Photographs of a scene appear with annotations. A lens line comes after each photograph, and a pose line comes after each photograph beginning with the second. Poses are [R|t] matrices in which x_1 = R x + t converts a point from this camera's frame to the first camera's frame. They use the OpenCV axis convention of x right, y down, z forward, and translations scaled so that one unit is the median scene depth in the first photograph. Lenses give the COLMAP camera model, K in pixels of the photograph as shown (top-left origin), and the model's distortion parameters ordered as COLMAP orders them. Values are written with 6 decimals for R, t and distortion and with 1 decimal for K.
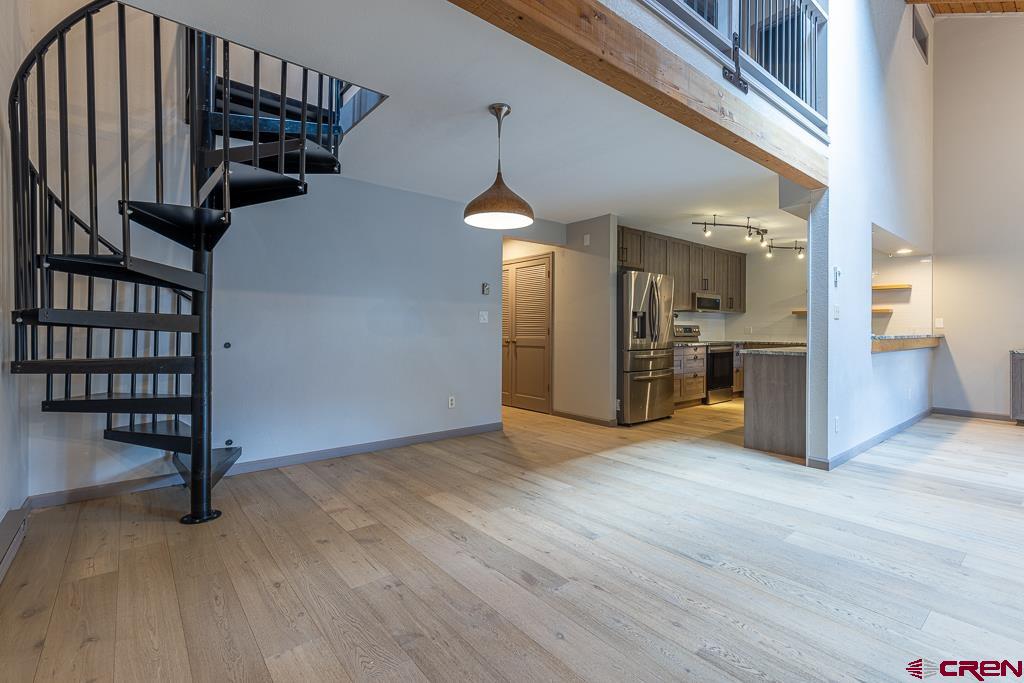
lens RADIAL K [[468.4, 0, 511.4], [0, 468.4, 327.8], [0, 0, 1]] dist [0.003261, 0.000457]
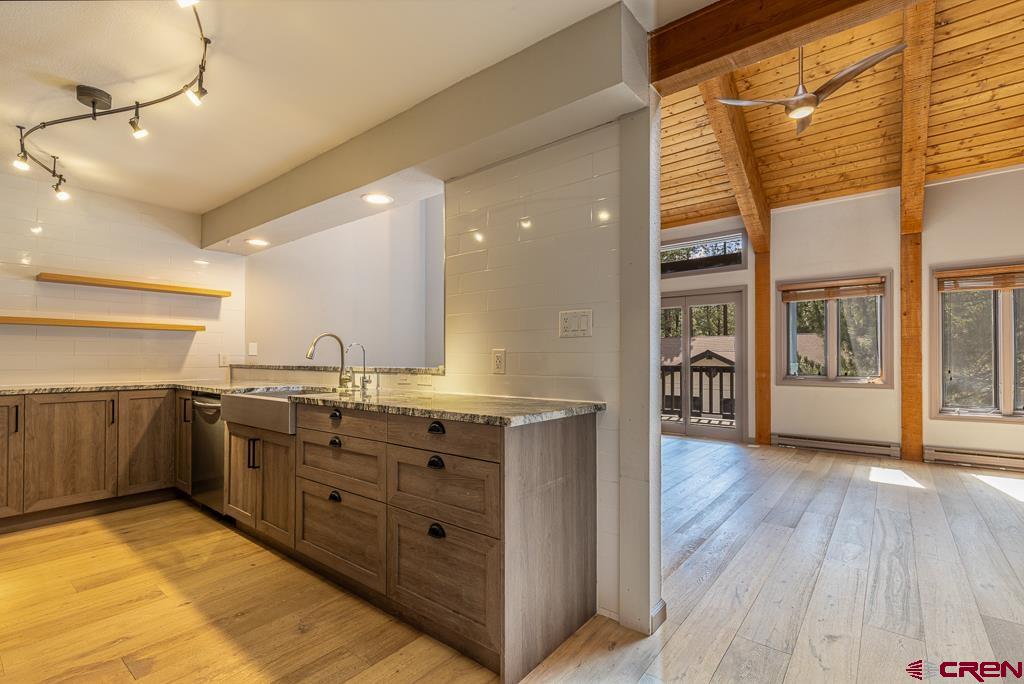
lens RADIAL K [[468.4, 0, 503.5], [0, 468.4, 350.1], [0, 0, 1]] dist [0.003261, 0.000457]
pose [[-0.202321, 0.014154, 0.979217, 0.091533], [-0.004170, 0.999874, -0.015315, 0.001659], [-0.979310, -0.007182, -0.202236, 0.695065]]
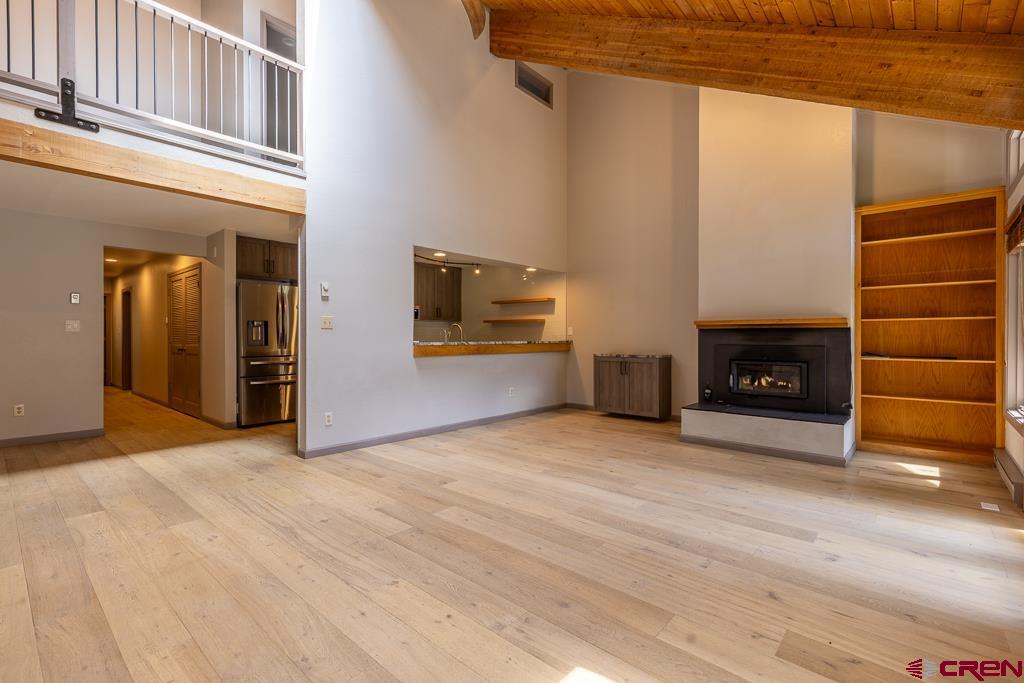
lens RADIAL K [[468.4, 0, 515.1], [0, 468.4, 336.4], [0, 0, 1]] dist [0.003261, 0.000457]
pose [[0.985509, -0.003031, 0.169594, 0.528995], [0.001840, 0.999973, 0.007180, -0.004168], [-0.169611, -0.006764, 0.985488, -0.125225]]
